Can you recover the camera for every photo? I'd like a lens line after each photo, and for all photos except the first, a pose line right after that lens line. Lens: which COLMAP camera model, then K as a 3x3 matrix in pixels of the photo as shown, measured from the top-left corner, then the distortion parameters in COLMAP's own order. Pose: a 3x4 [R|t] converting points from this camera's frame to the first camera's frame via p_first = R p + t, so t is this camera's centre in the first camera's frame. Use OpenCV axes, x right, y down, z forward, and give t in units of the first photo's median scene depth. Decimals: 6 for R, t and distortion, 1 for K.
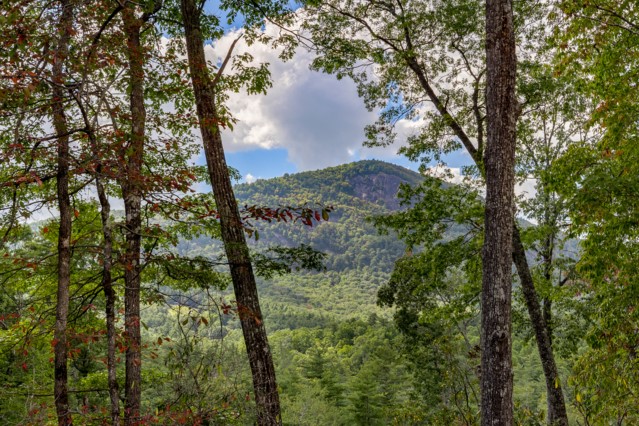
lens RADIAL K [[728.1, 0, 309.1], [0, 728.1, 233.9], [0, 0, 1]] dist [-0.036855, 0.000000]
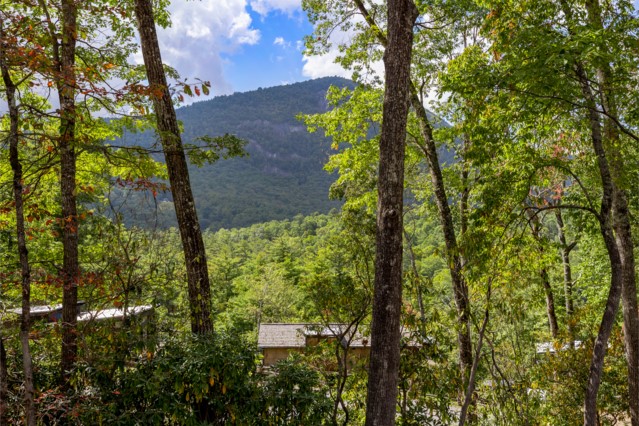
lens RADIAL K [[622.5, 0, 320.1], [0, 622.5, 212.8], [0, 0, 1]] dist [-0.012614, 0.000000]
pose [[0.998065, 0.002560, 0.062127, 0.047852], [-0.009643, 0.993436, 0.113979, 0.015054], [-0.061428, -0.114358, 0.991539, 0.015136]]
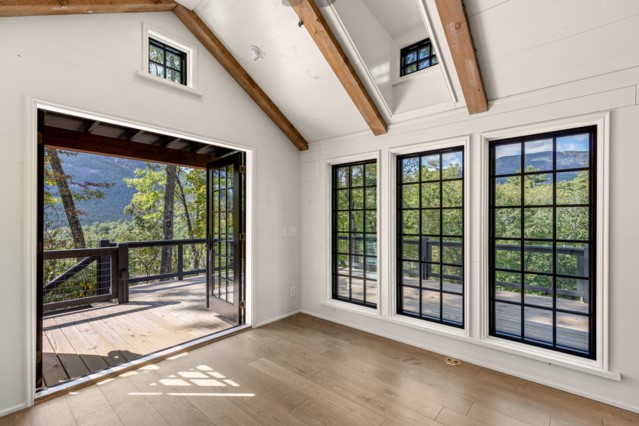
lens RADIAL K [[290.7, 0, 325.9], [0, 290.7, 217.0], [0, 0, 1]] dist [0.008628, -0.003968]
pose [[0.764620, 0.012558, 0.644359, -0.037334], [-0.076766, 0.994467, 0.071712, -0.021359], [-0.639894, -0.104298, 0.761353, -0.309596]]
